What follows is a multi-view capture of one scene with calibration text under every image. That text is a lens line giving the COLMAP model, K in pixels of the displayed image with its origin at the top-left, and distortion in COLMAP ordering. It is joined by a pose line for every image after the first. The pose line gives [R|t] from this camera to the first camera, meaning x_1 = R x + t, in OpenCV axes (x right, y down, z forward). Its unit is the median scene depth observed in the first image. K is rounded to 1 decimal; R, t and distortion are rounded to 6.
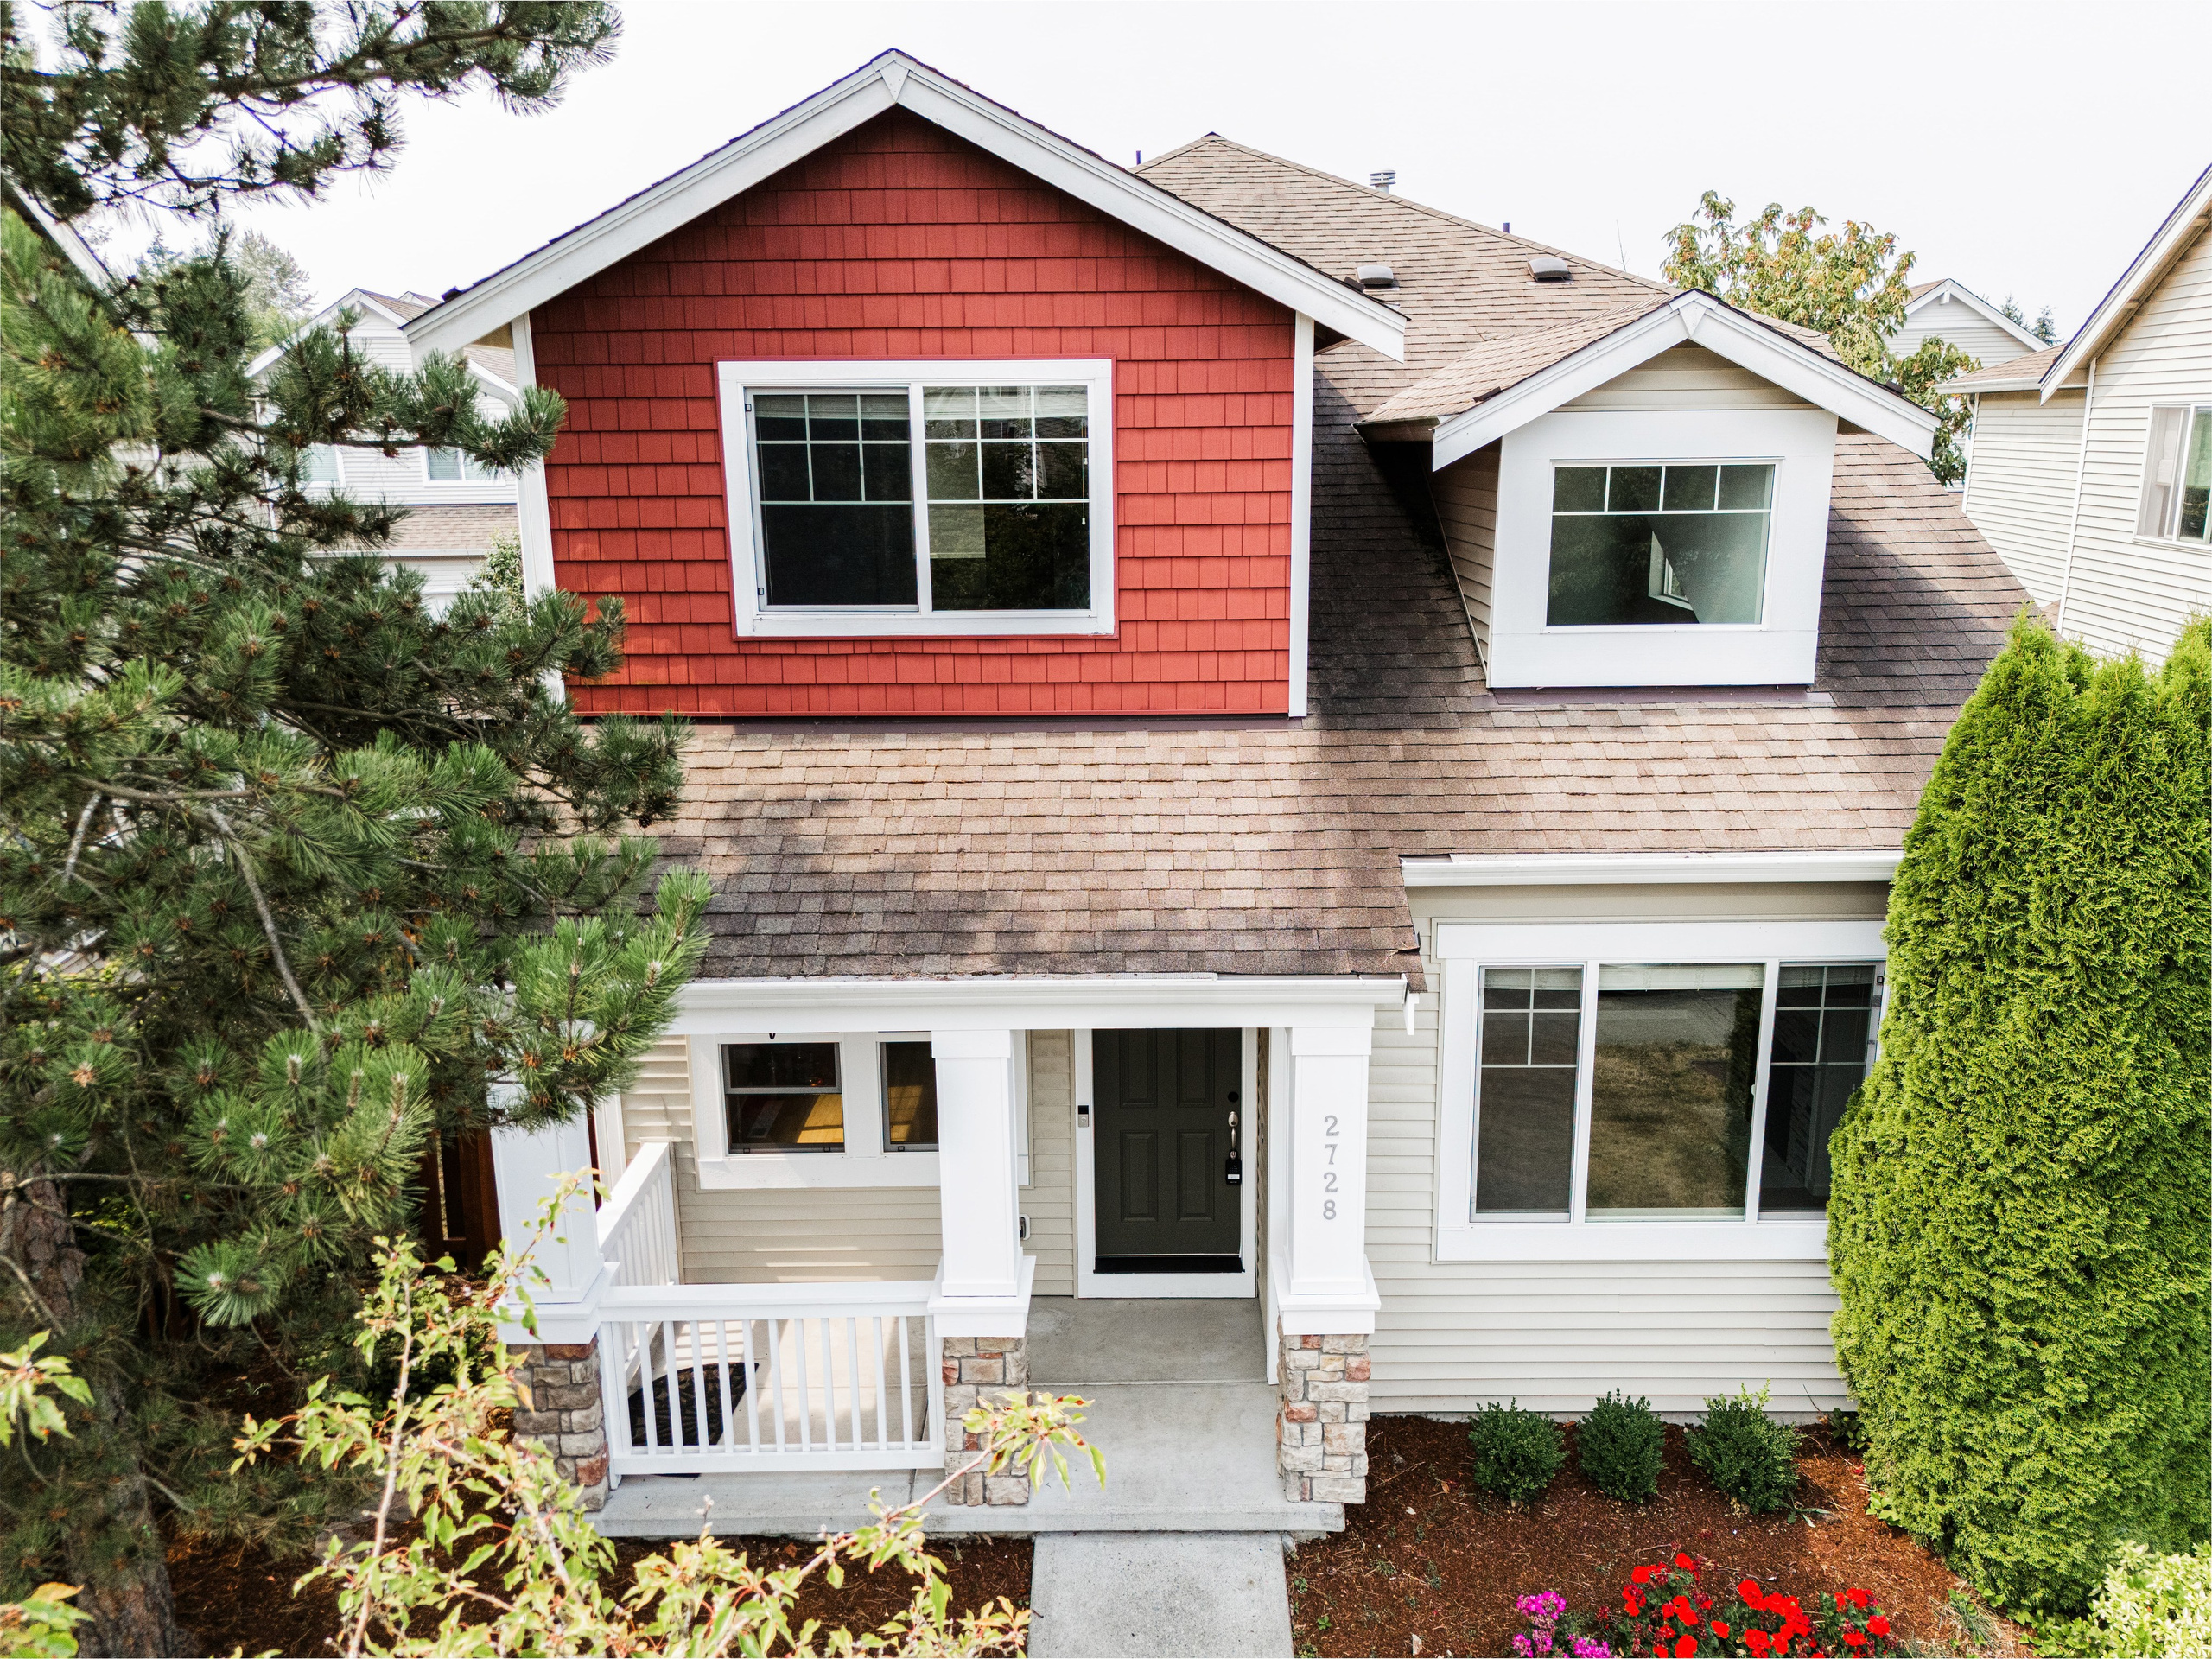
lens RADIAL K [[1643.2, 0, 1106.0], [0, 1643.2, 829.5], [0, 0, 1]] dist [0.067608, -0.056991]
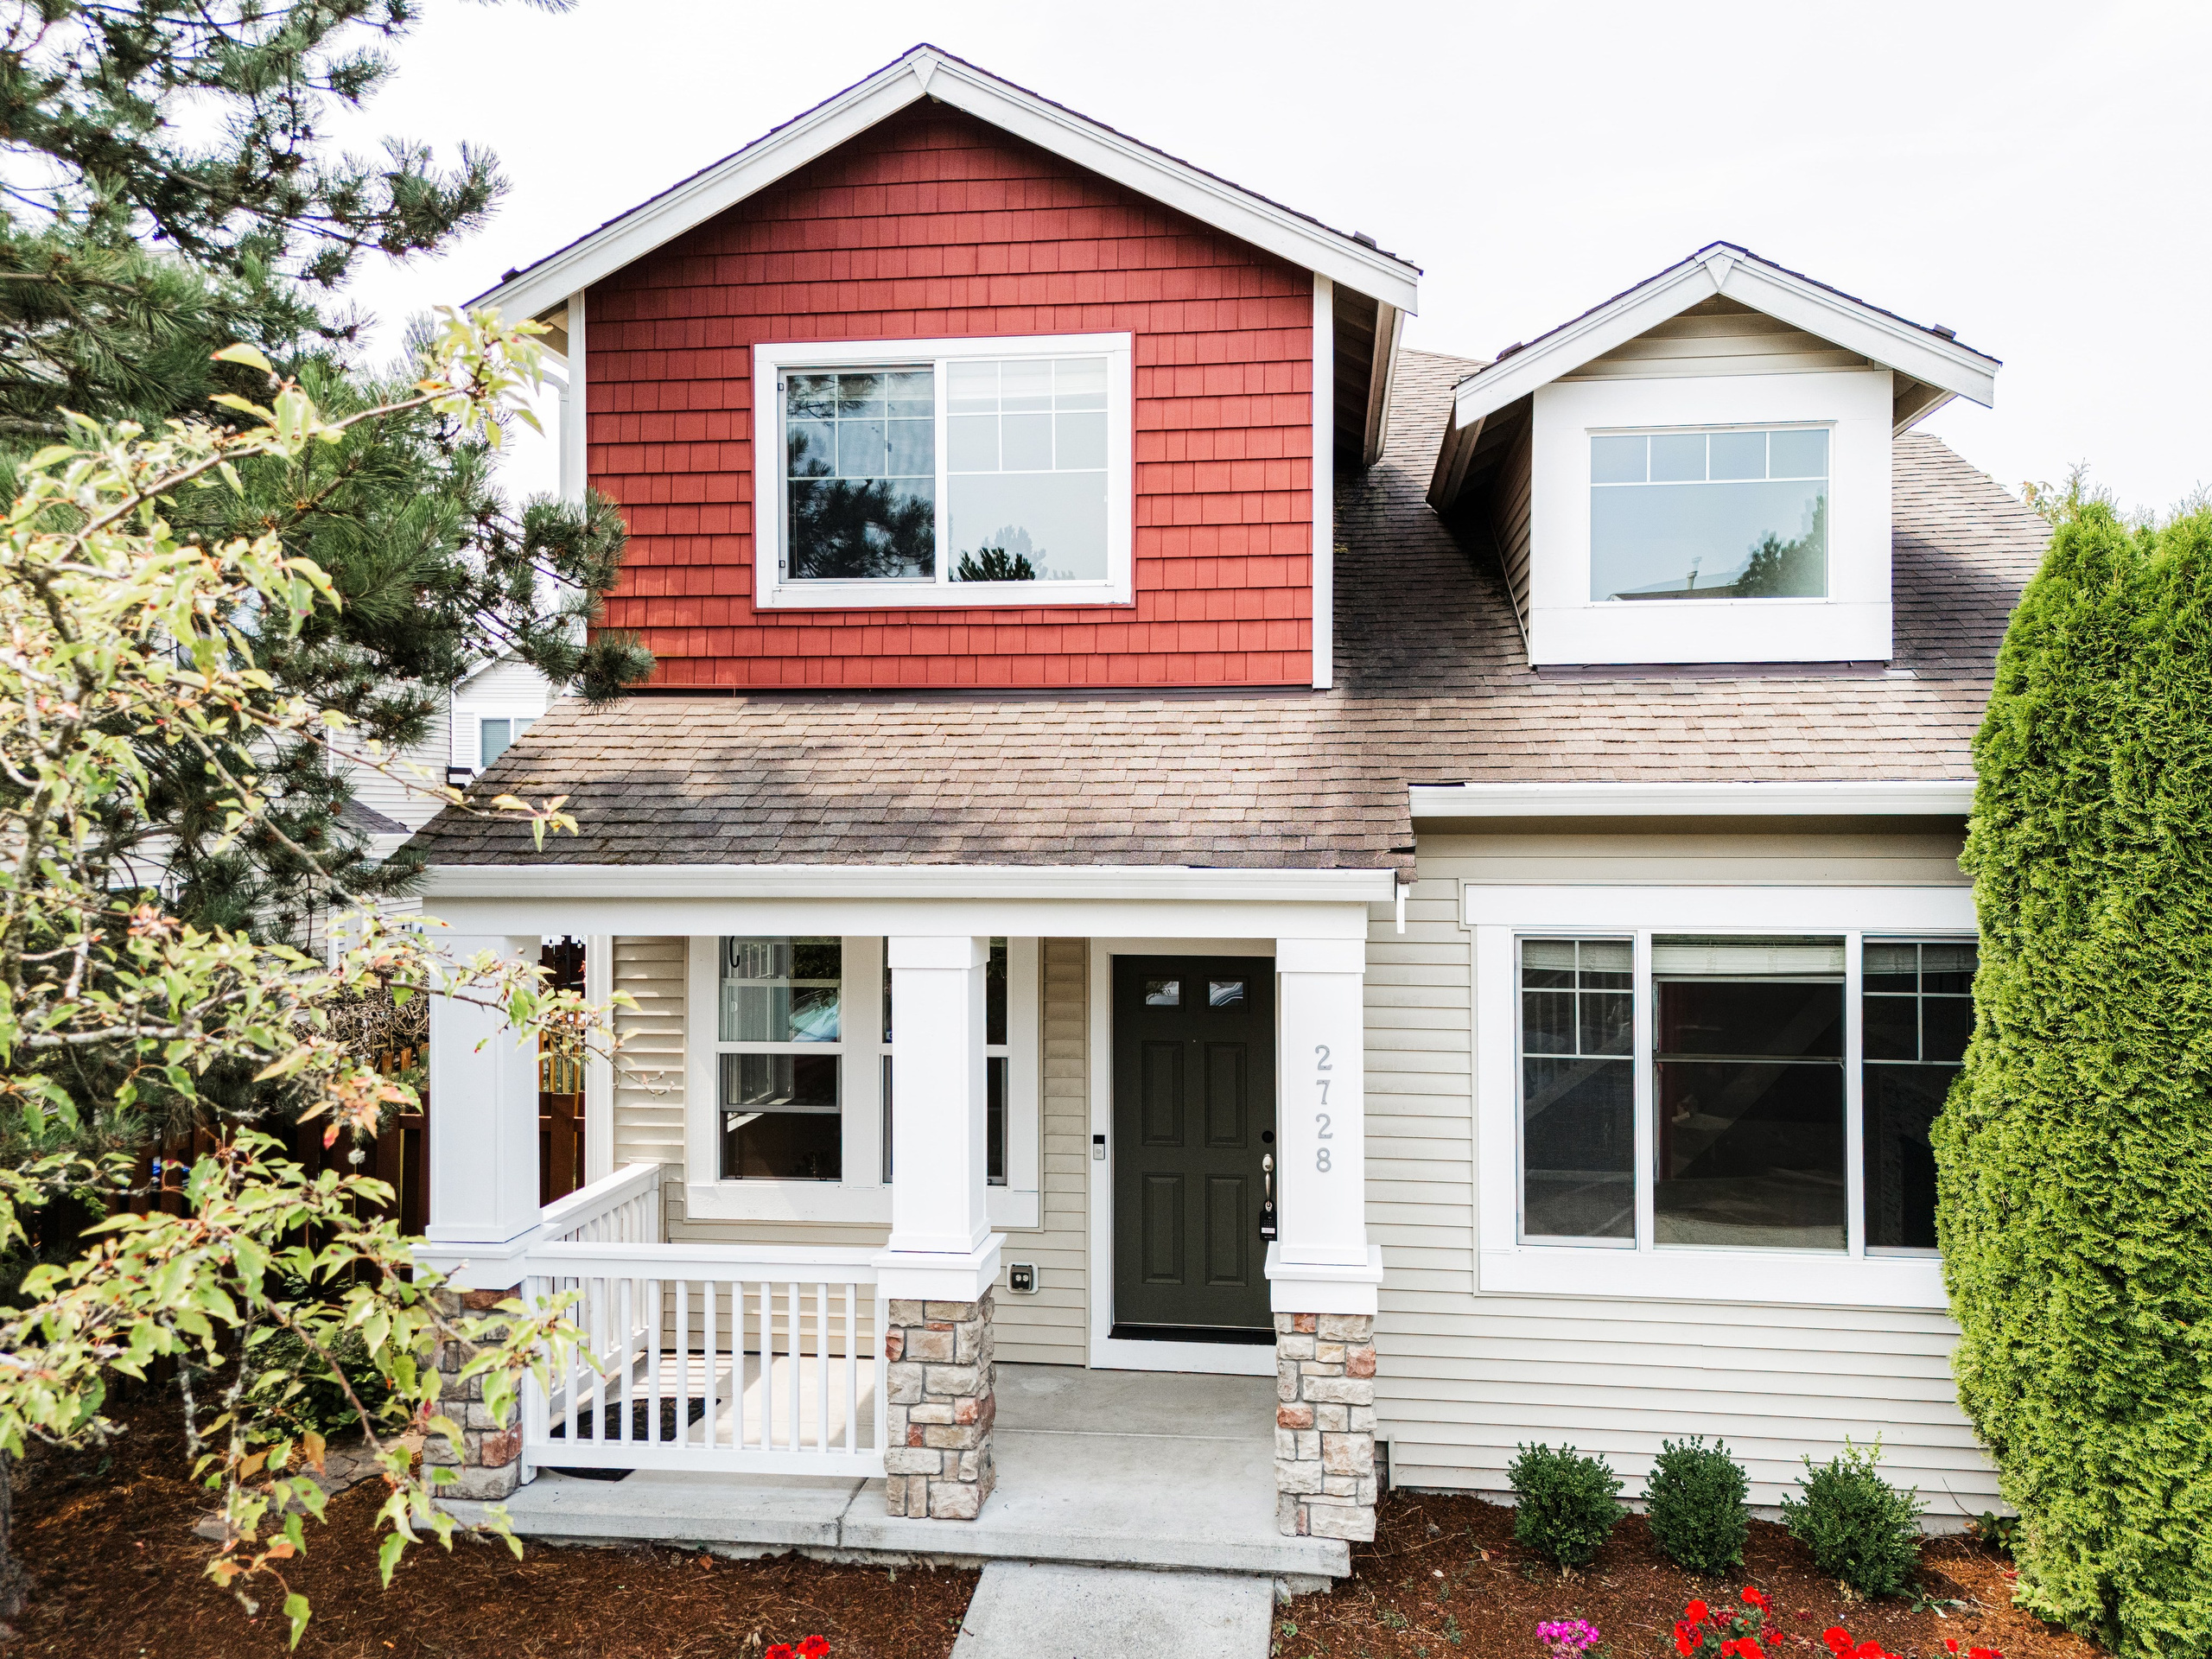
lens RADIAL K [[1679.5, 0, 1128.5], [0, 1679.5, 830.8], [0, 0, 1]] dist [0.066278, -0.054410]
pose [[0.992855, 0.008806, -0.119002, 0.131967], [-0.036673, 0.971526, -0.234076, 0.262574], [0.113552, 0.236767, 0.964908, 0.077386]]
